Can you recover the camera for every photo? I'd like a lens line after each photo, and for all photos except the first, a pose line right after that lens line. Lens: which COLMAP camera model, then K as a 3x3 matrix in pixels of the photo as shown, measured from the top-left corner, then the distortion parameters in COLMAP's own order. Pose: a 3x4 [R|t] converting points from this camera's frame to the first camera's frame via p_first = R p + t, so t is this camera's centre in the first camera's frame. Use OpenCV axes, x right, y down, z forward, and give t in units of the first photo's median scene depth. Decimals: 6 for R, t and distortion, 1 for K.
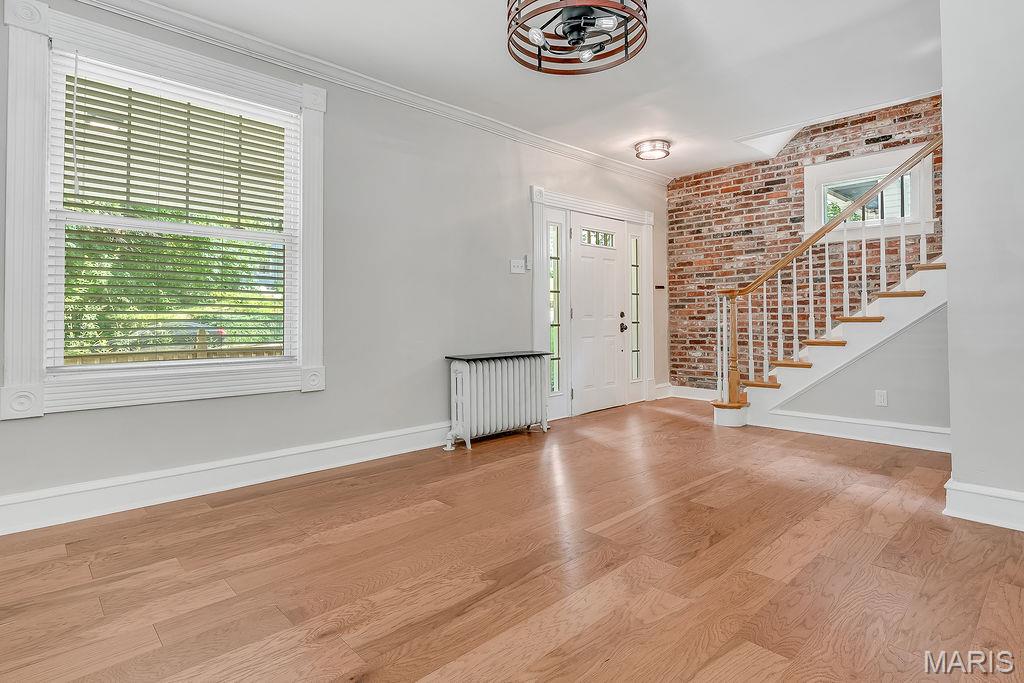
lens RADIAL K [[526.5, 0, 508.7], [0, 526.5, 305.1], [0, 0, 1]] dist [-0.013583, 0.002395]
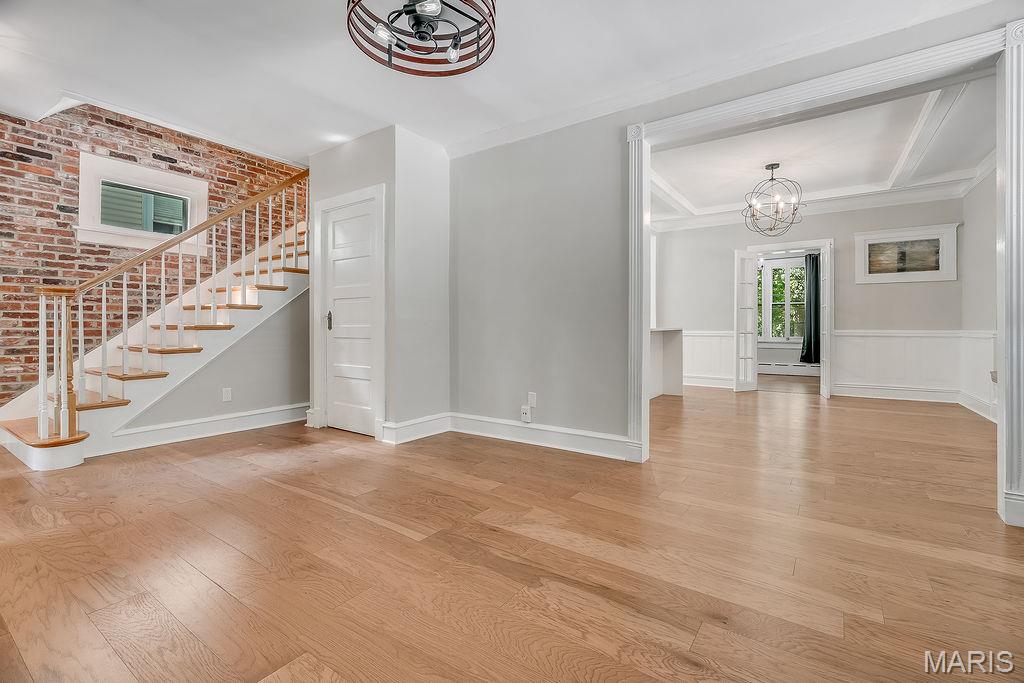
lens RADIAL K [[463.4, 0, 512.8], [0, 463.4, 325.6], [0, 0, 1]] dist [-0.015559, 0.003817]
pose [[-0.208066, 0.004671, 0.978104, -0.374195], [-0.027576, 0.999563, -0.010640, 0.014872], [-0.977726, -0.029186, -0.207847, 0.517023]]
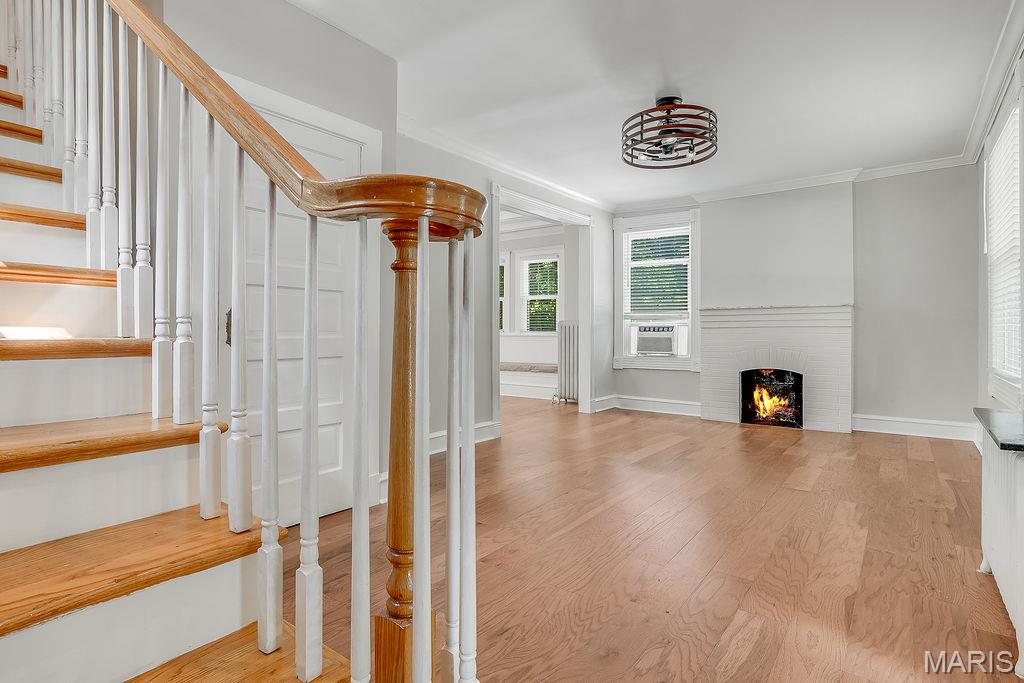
lens RADIAL K [[526.5, 0, 501.0], [0, 526.5, 337.9], [0, 0, 1]] dist [-0.013583, 0.002395]
pose [[-0.987111, 0.006128, -0.159920, 0.435156], [0.009296, 0.999775, -0.019073, 0.027198], [0.159767, -0.020313, -0.986946, 1.235547]]
